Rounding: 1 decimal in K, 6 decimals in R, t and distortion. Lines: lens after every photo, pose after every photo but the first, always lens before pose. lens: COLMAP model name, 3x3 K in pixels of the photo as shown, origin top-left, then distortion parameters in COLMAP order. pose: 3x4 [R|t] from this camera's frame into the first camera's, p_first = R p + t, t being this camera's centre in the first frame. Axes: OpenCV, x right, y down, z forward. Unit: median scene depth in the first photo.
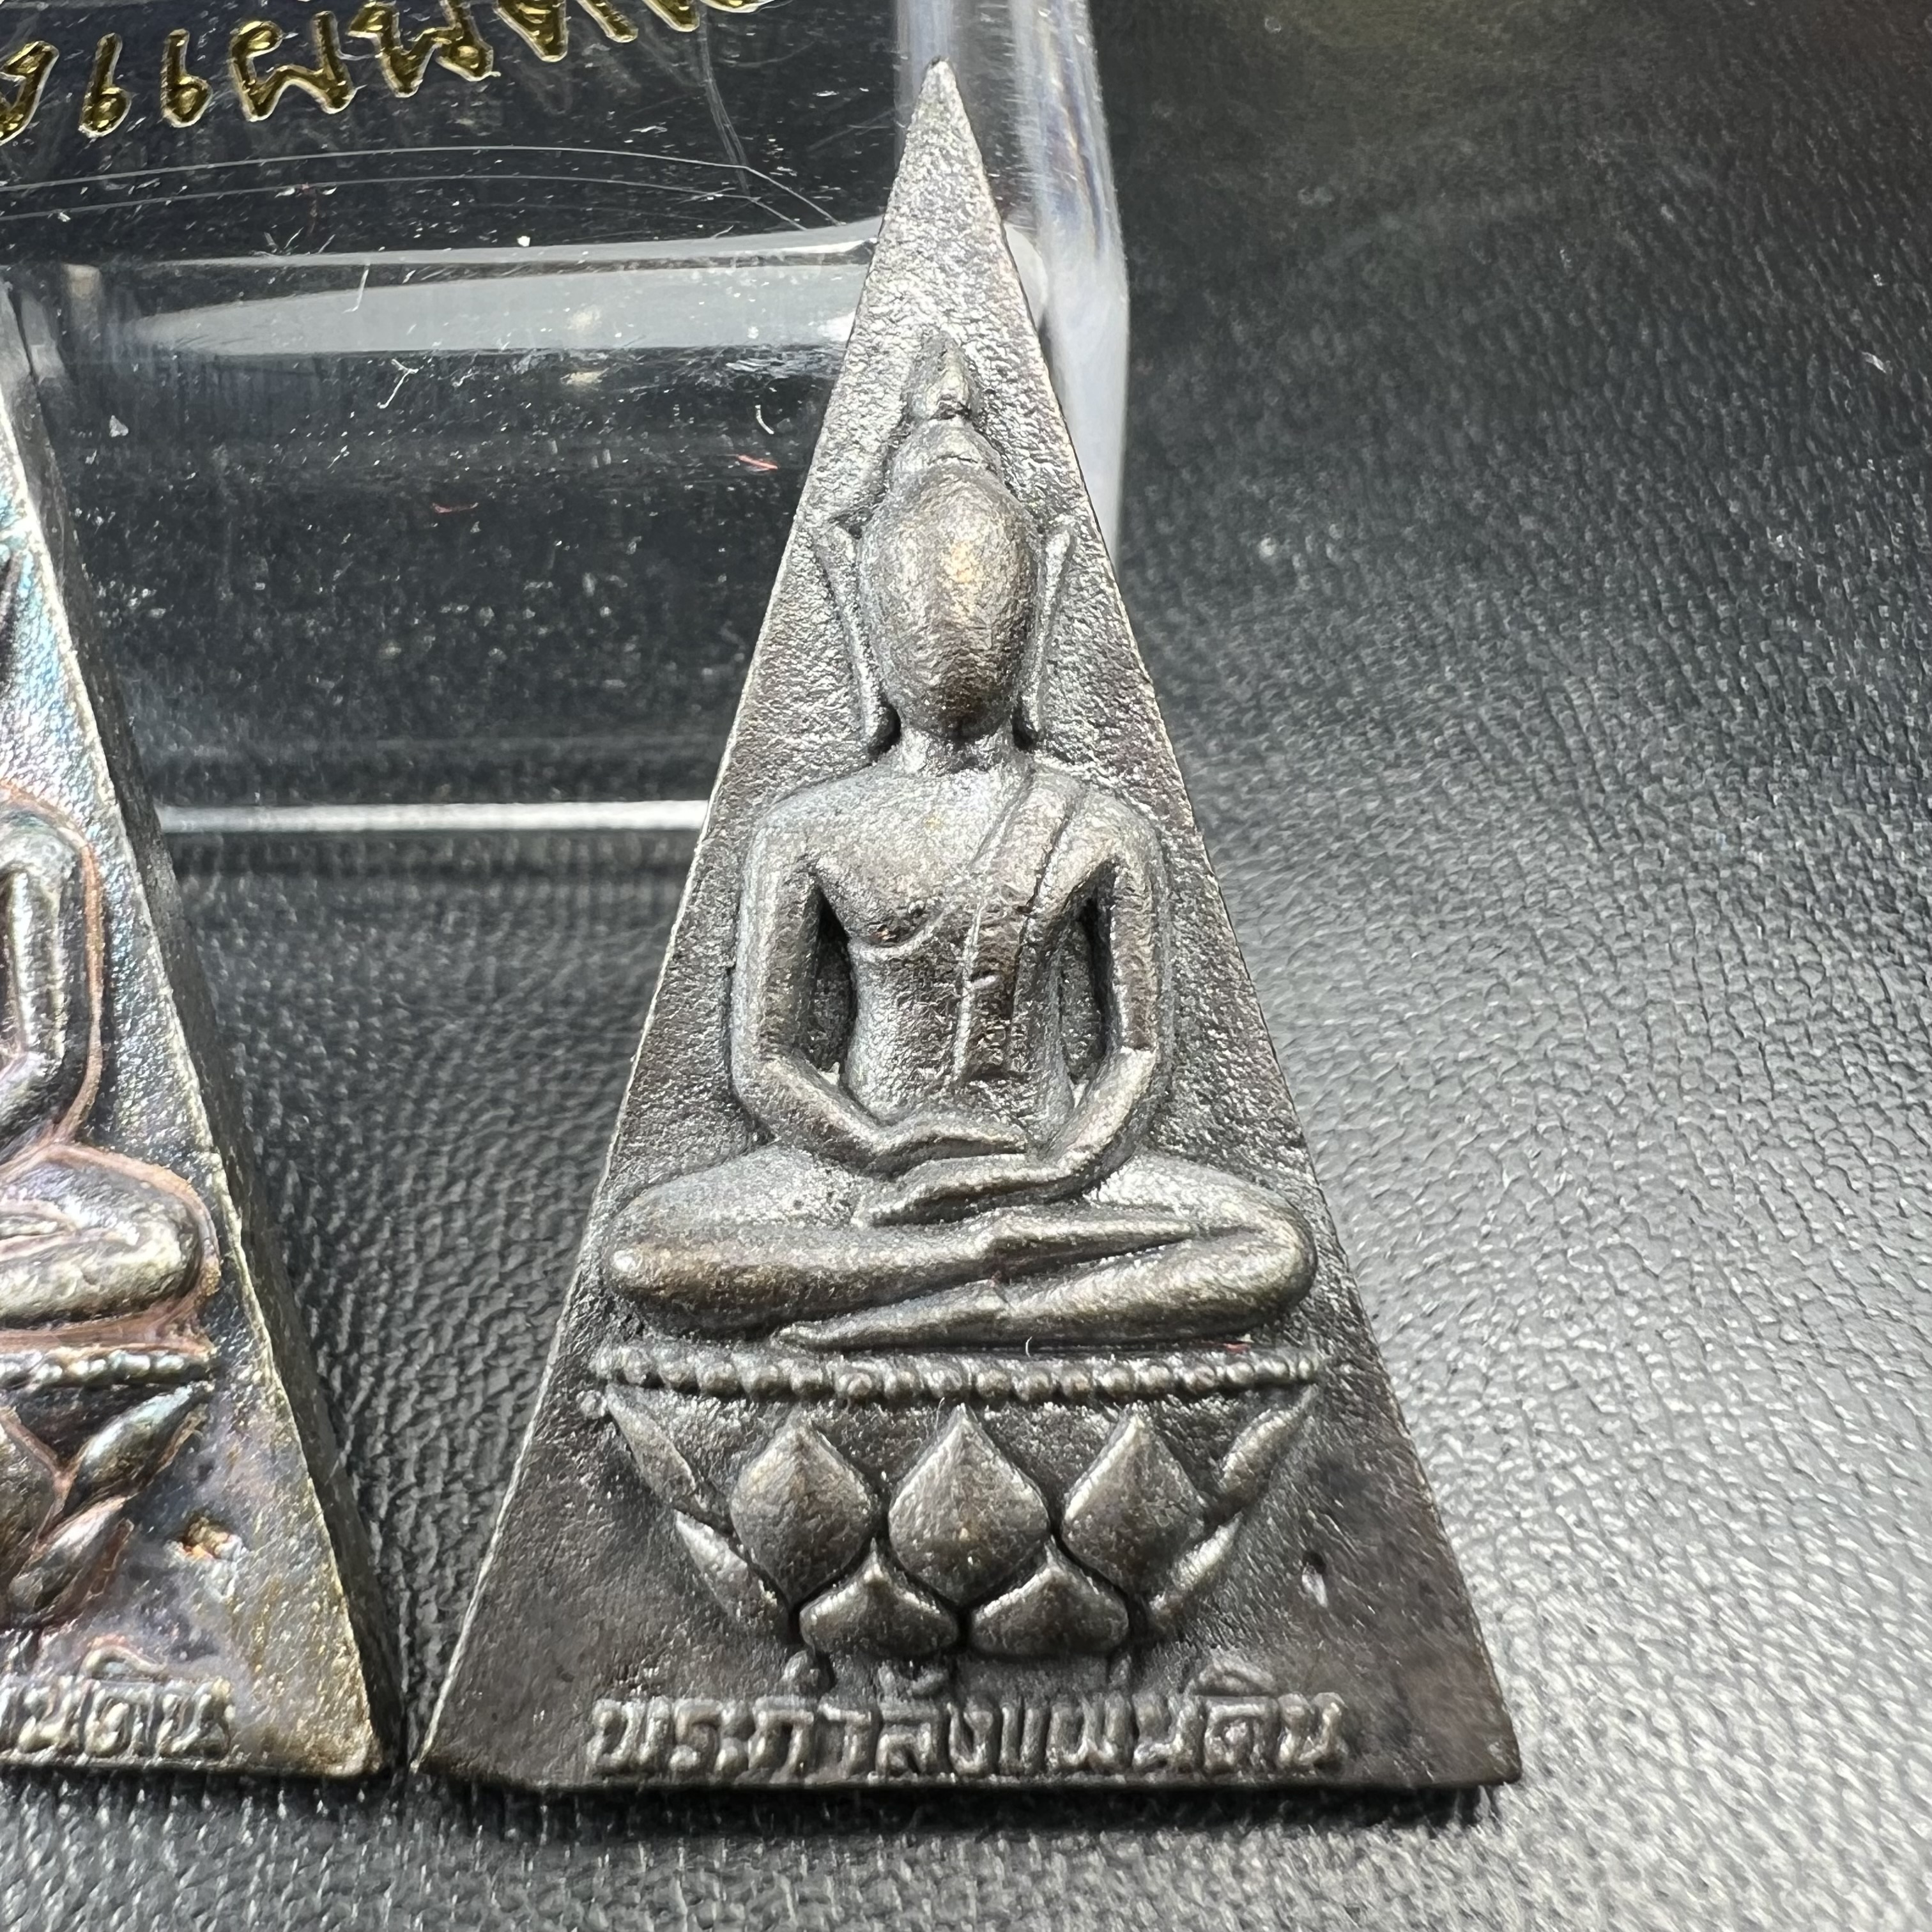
lens RADIAL K [[2131.3, 0, 828.8], [0, 2131.3, 827.0], [0, 0, 1]] dist [-0.008250, 0.000000]
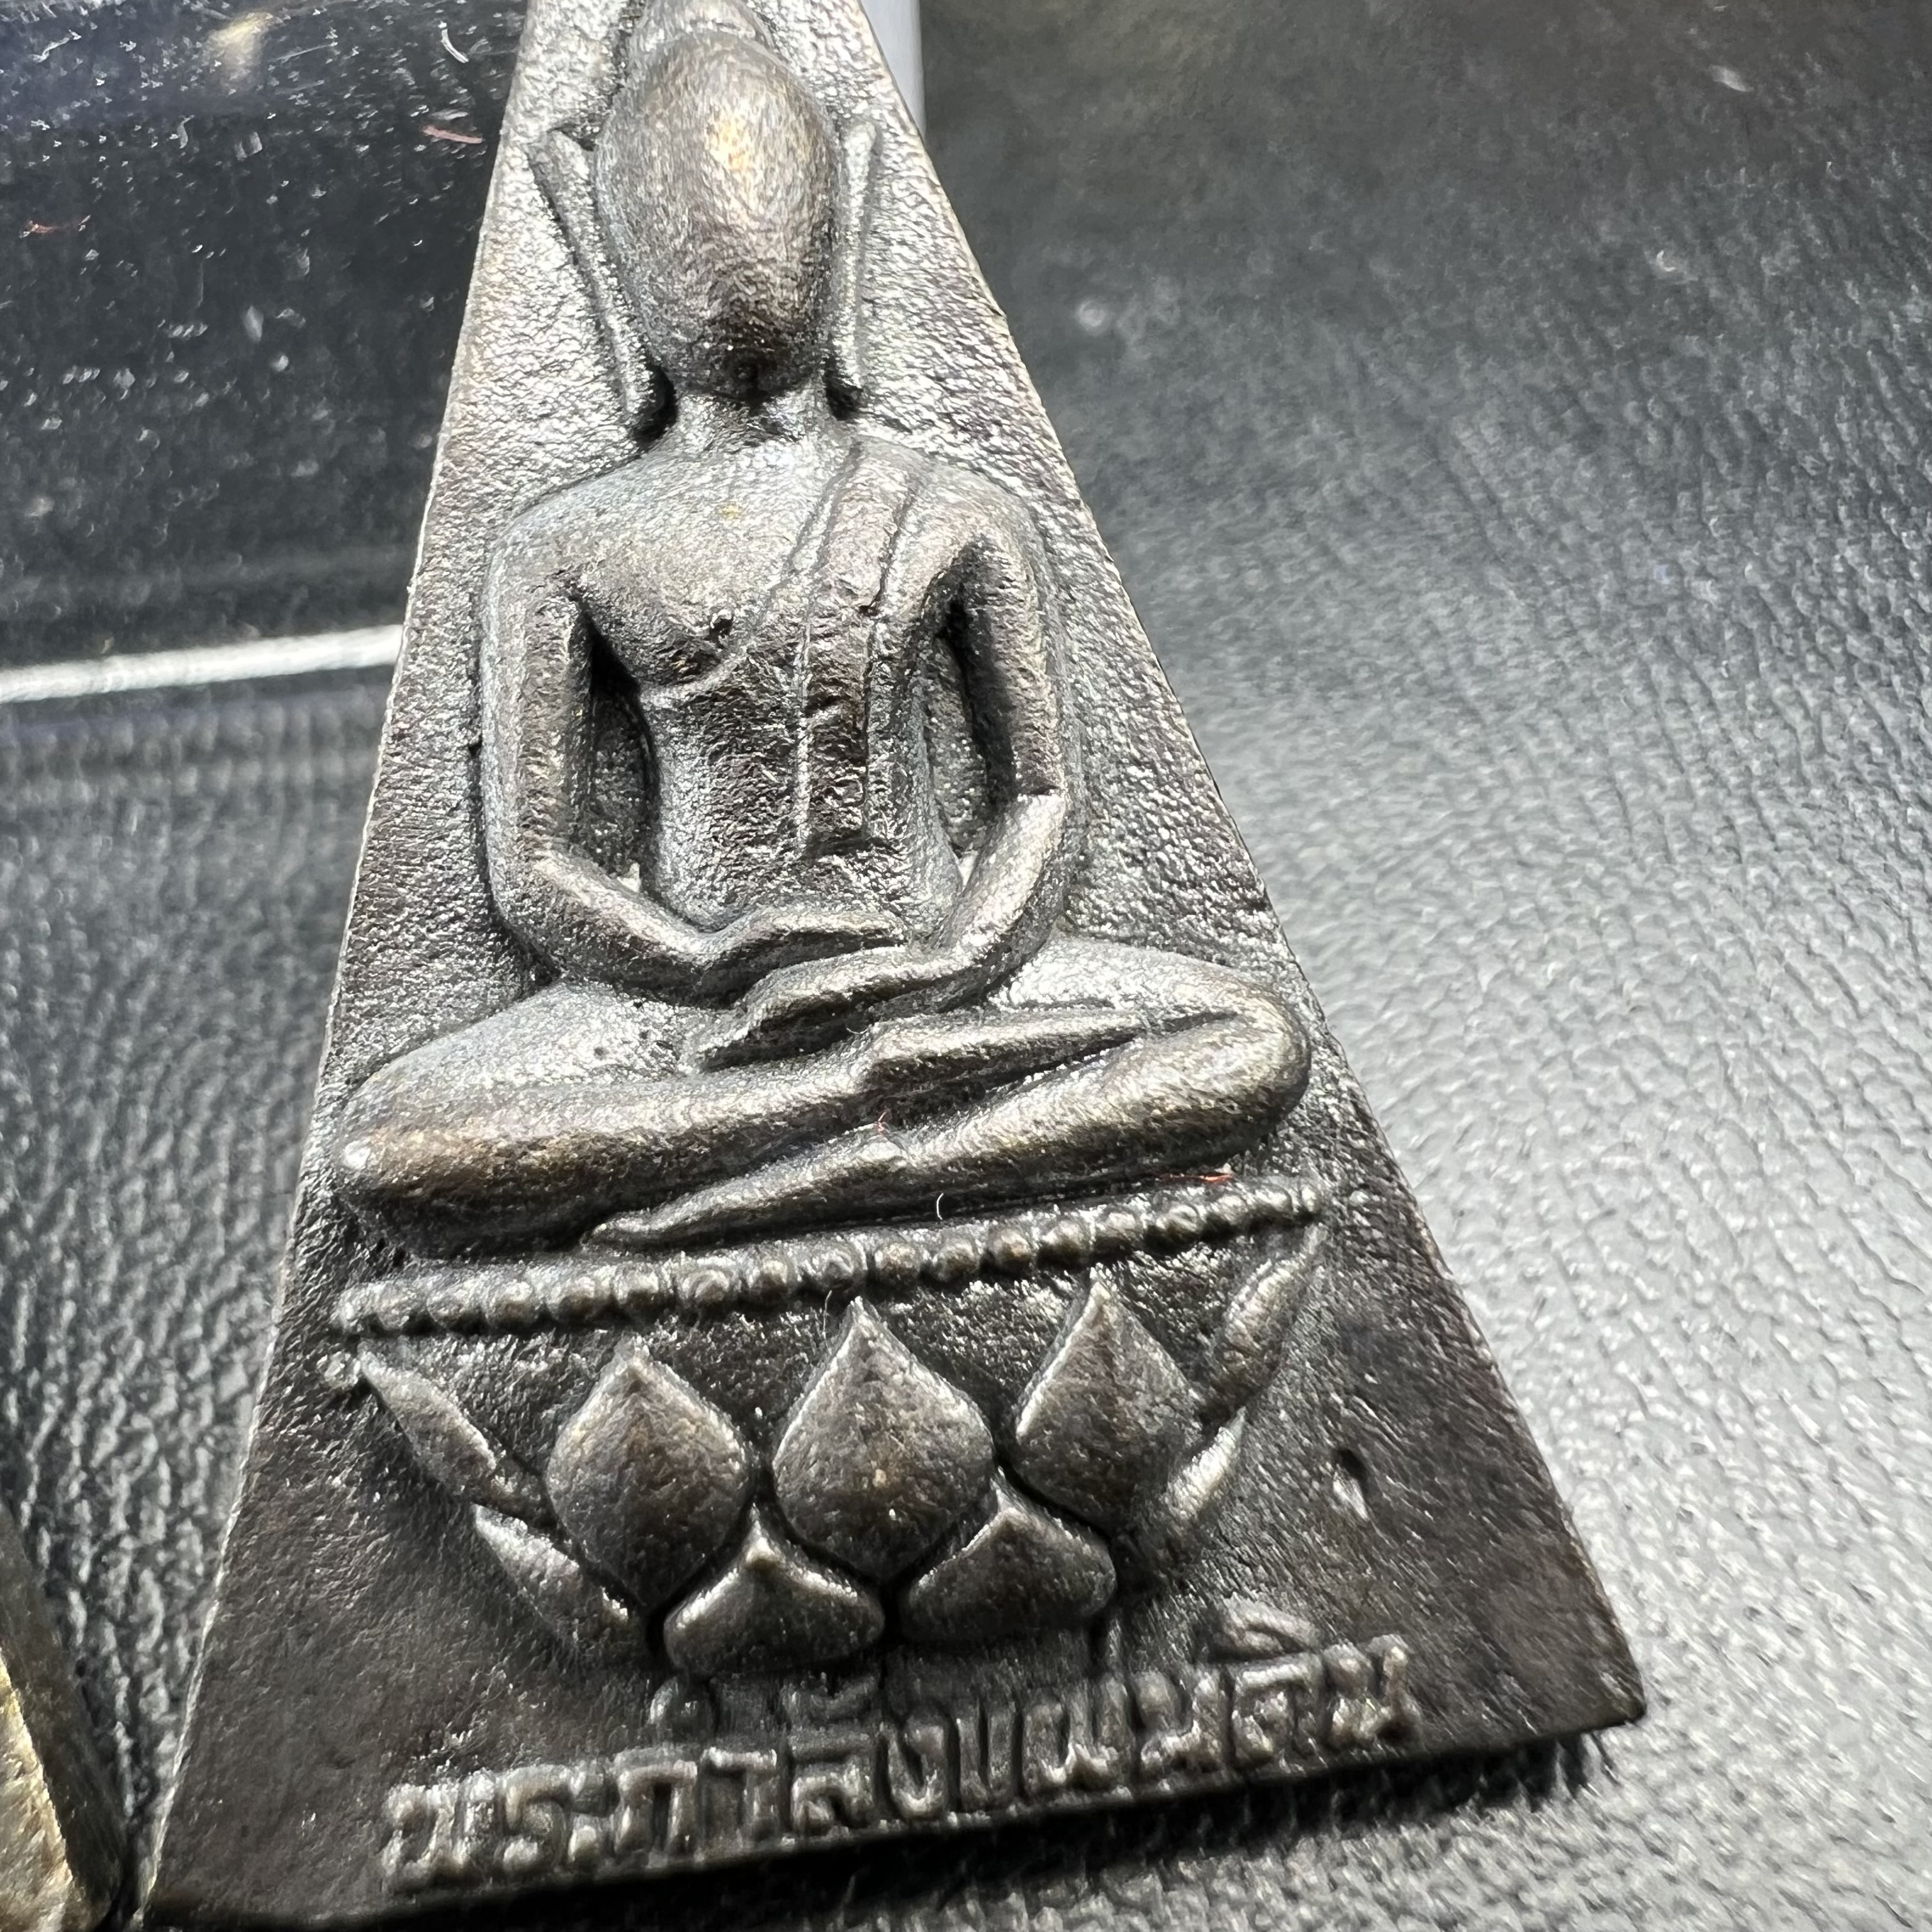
lens RADIAL K [[1993.5, 0, 824.3], [0, 1993.5, 875.6], [0, 0, 1]] dist [-0.015216, 0.000000]
pose [[0.990174, -0.102911, 0.094686, 0.002898], [0.105542, 0.994144, -0.023200, 0.137118], [-0.091744, 0.032965, 0.995237, 0.315136]]
